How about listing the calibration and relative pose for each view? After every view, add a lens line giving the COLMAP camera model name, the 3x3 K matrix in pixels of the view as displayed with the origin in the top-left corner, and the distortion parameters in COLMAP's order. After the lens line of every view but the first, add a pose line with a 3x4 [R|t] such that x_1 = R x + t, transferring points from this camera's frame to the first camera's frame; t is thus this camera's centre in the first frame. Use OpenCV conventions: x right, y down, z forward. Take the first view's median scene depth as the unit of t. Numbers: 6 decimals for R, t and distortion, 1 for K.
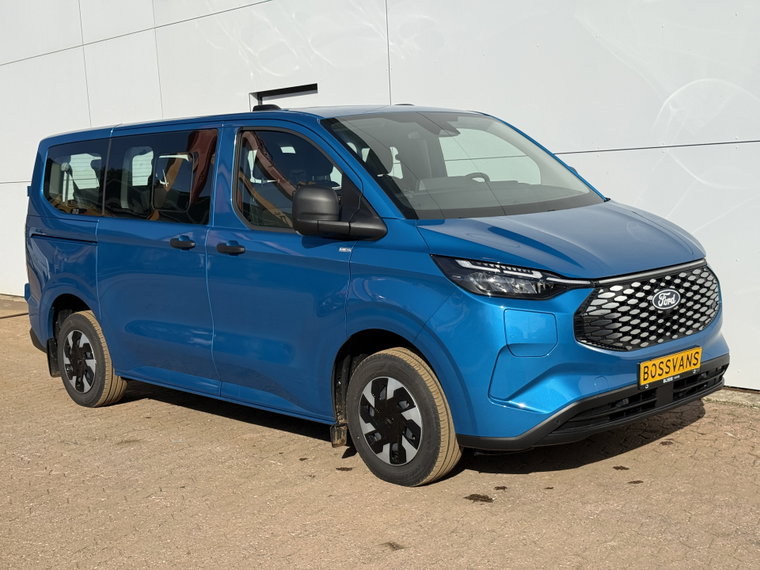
lens RADIAL K [[1074.0, 0, 380.0], [0, 1074.0, 285.0], [0, 0, 1]] dist [0.017215, 0.000795]
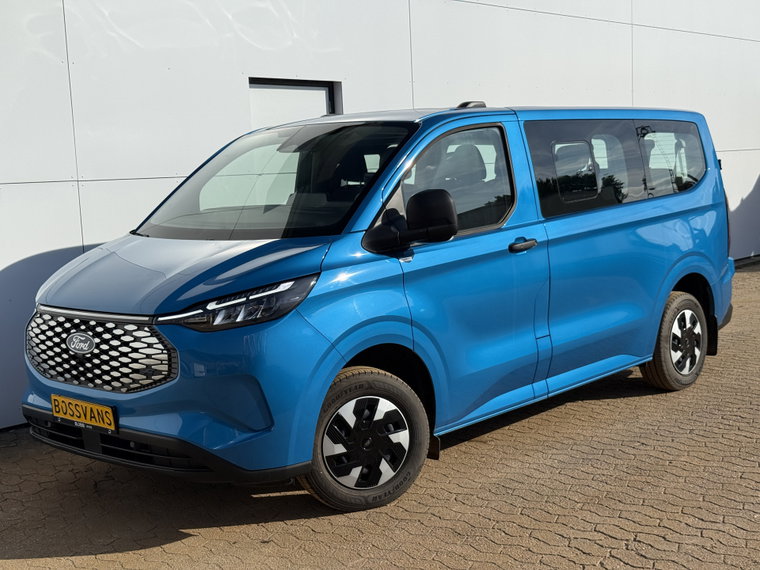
lens RADIAL K [[1074.0, 0, 380.0], [0, 1074.0, 285.0], [0, 0, 1]] dist [0.017215, 0.000795]
pose [[0.115156, 0.162588, -0.979951, 1.209135], [-0.091573, 0.984051, 0.152508, -0.205740], [0.989118, 0.072174, 0.128208, 1.112131]]
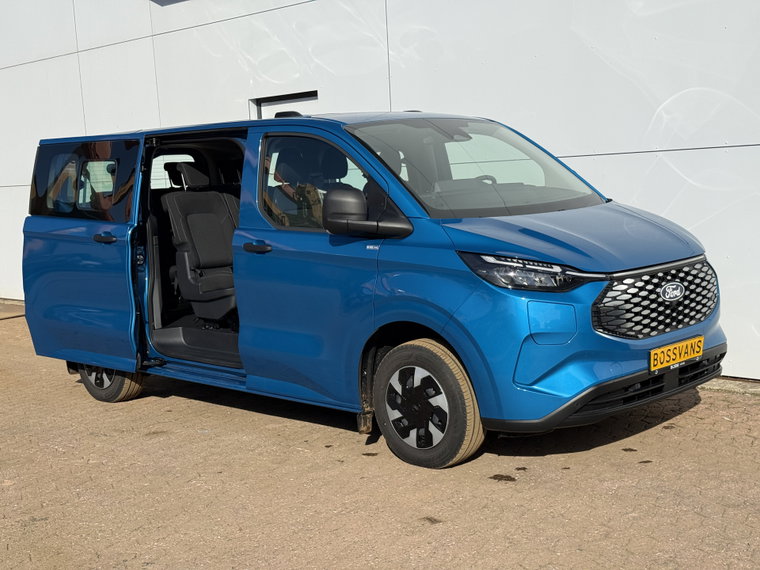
lens RADIAL K [[1074.0, 0, 380.0], [0, 1074.0, 285.0], [0, 0, 1]] dist [0.017215, 0.000795]
pose [[0.999191, -0.005934, 0.039781, -0.068125], [0.006155, 0.999966, -0.005430, 0.010489], [-0.039748, 0.005671, 0.999194, -0.064336]]
